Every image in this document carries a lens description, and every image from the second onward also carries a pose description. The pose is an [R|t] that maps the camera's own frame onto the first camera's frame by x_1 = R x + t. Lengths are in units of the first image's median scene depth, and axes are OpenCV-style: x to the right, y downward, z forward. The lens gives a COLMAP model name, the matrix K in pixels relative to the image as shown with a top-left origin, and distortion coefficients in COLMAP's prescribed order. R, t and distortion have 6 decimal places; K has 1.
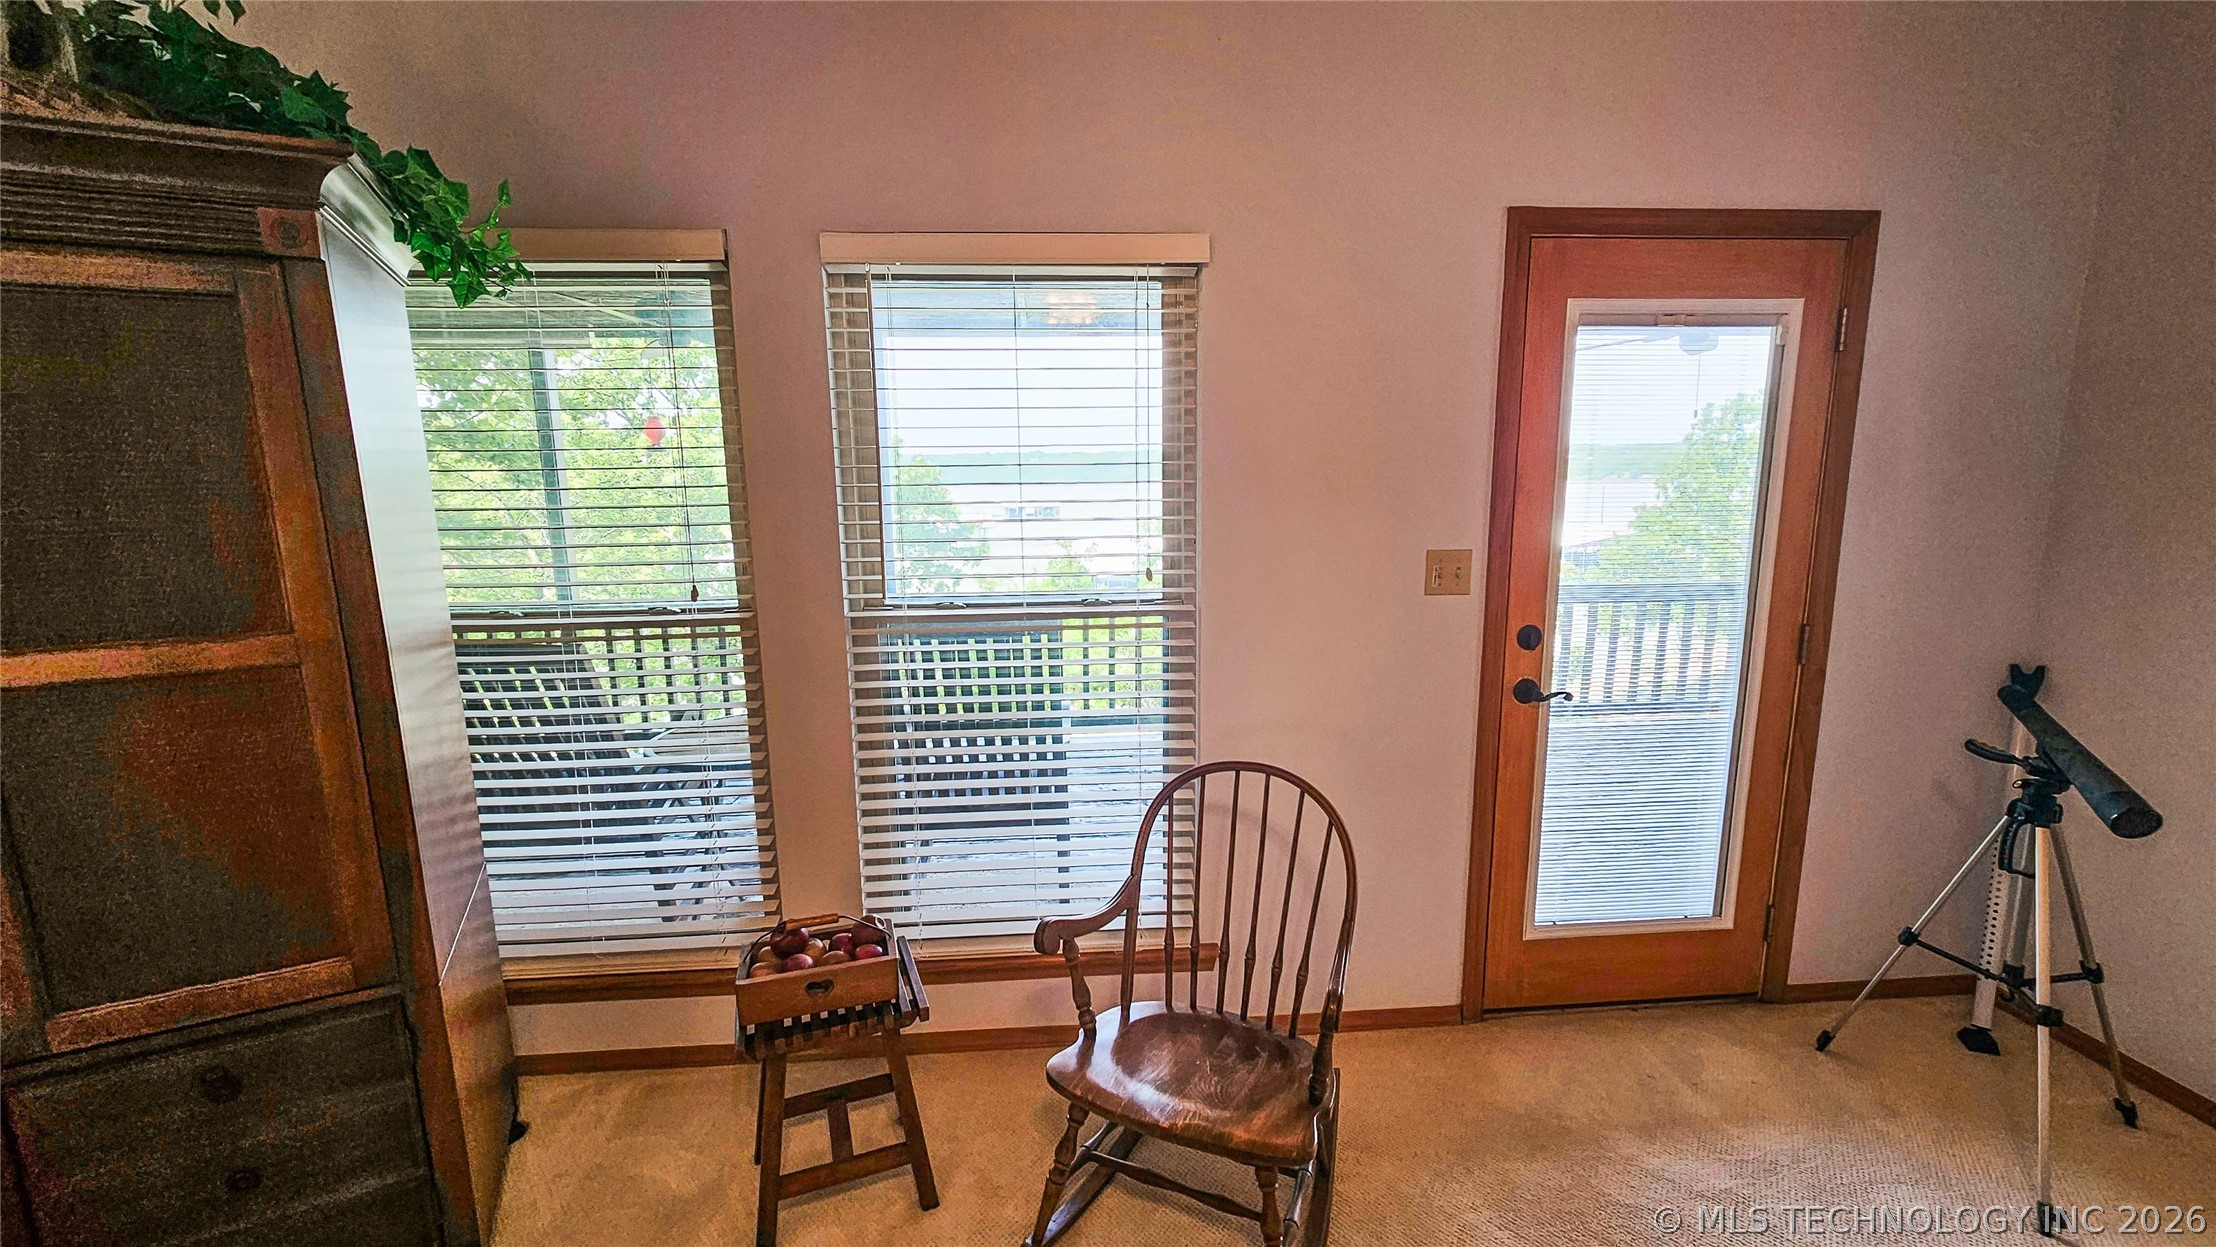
lens RADIAL K [[892.1, 0, 1119.8], [0, 892.1, 626.5], [0, 0, 1]] dist [0.002880, 0.000159]
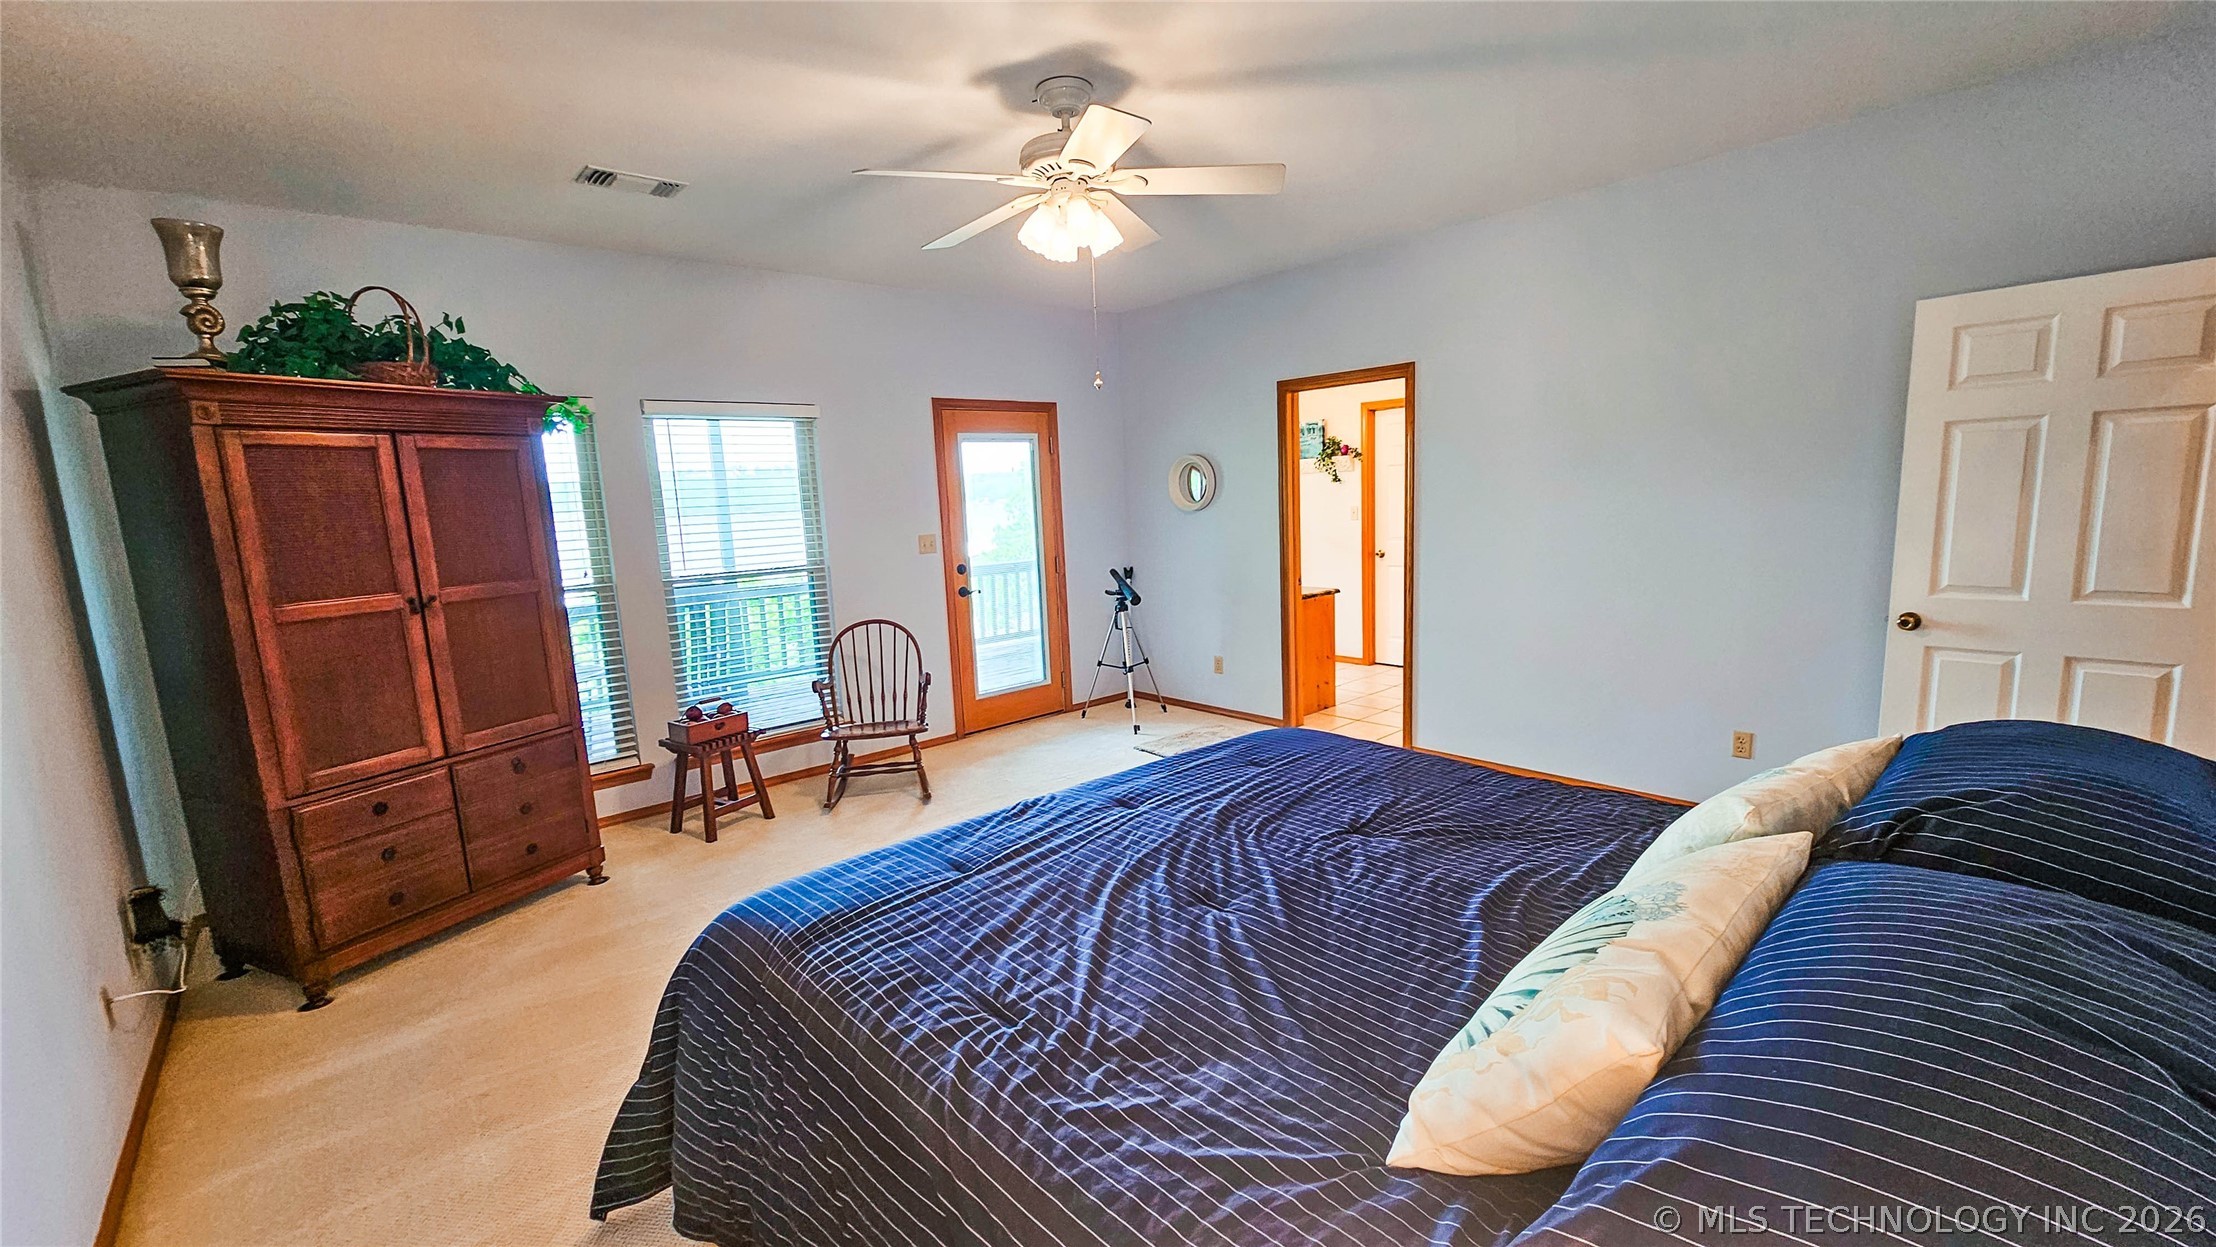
lens RADIAL K [[892.1, 0, 1119.8], [0, 892.1, 626.5], [0, 0, 1]] dist [0.002880, 0.000159]
pose [[0.788966, -0.116086, 0.603371, -0.706996], [0.137558, 0.990436, 0.010686, 0.207143], [-0.598841, 0.074568, 0.797389, -1.221070]]
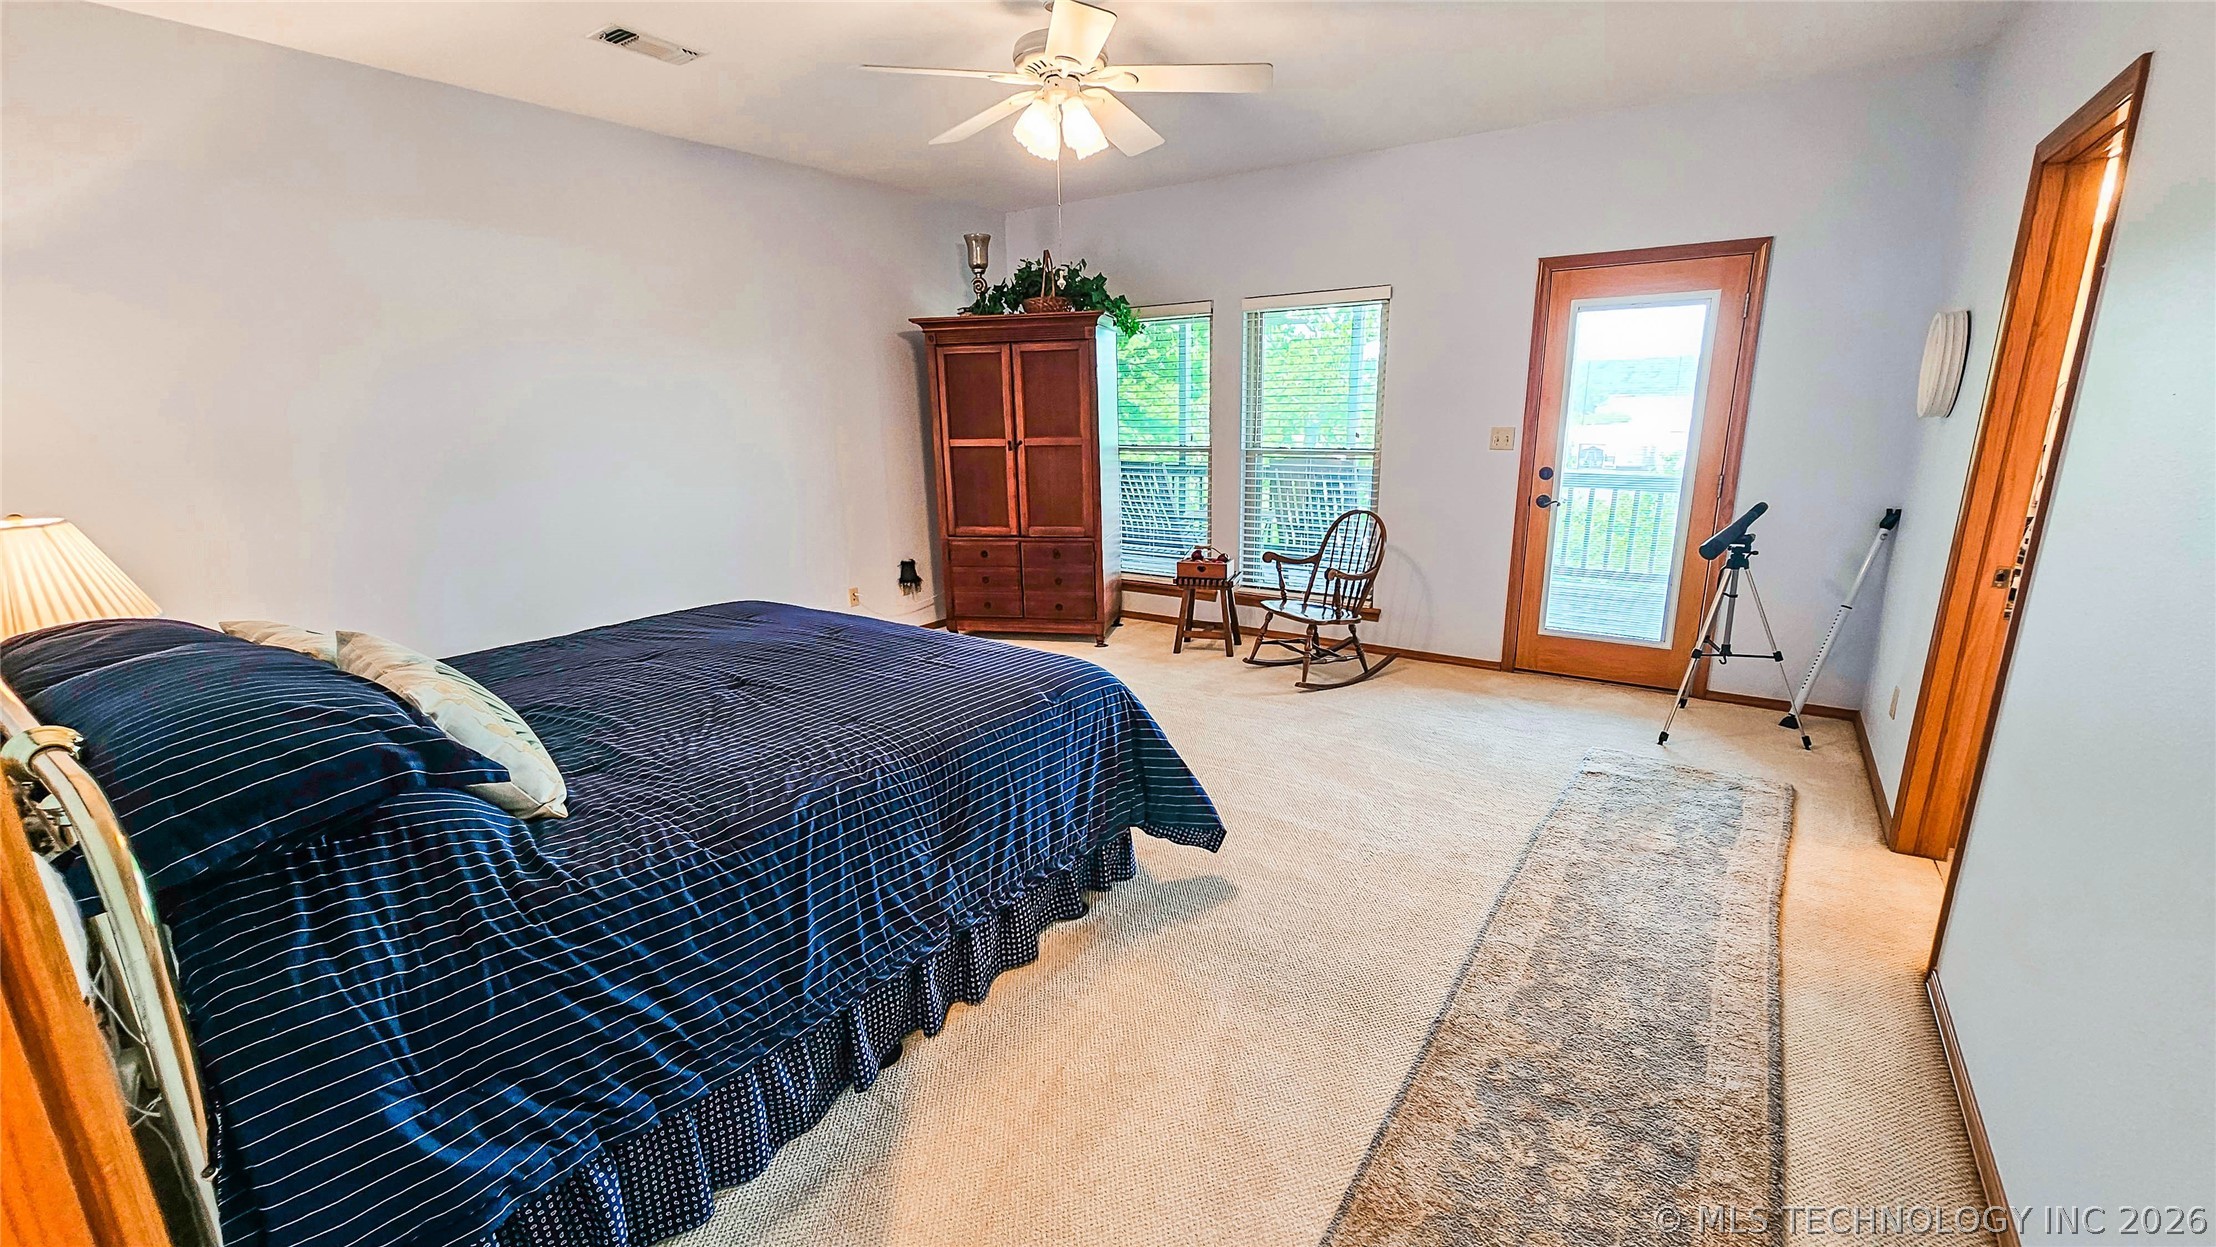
lens RADIAL K [[908.7, 0, 1104.8], [0, 908.7, 634.4], [0, 0, 1]] dist [-0.001269, -0.000198]
pose [[0.779774, 0.150962, -0.607588, 1.014065], [-0.092686, 0.987635, 0.126437, 0.209388], [0.619163, -0.042277, 0.784124, -1.249071]]
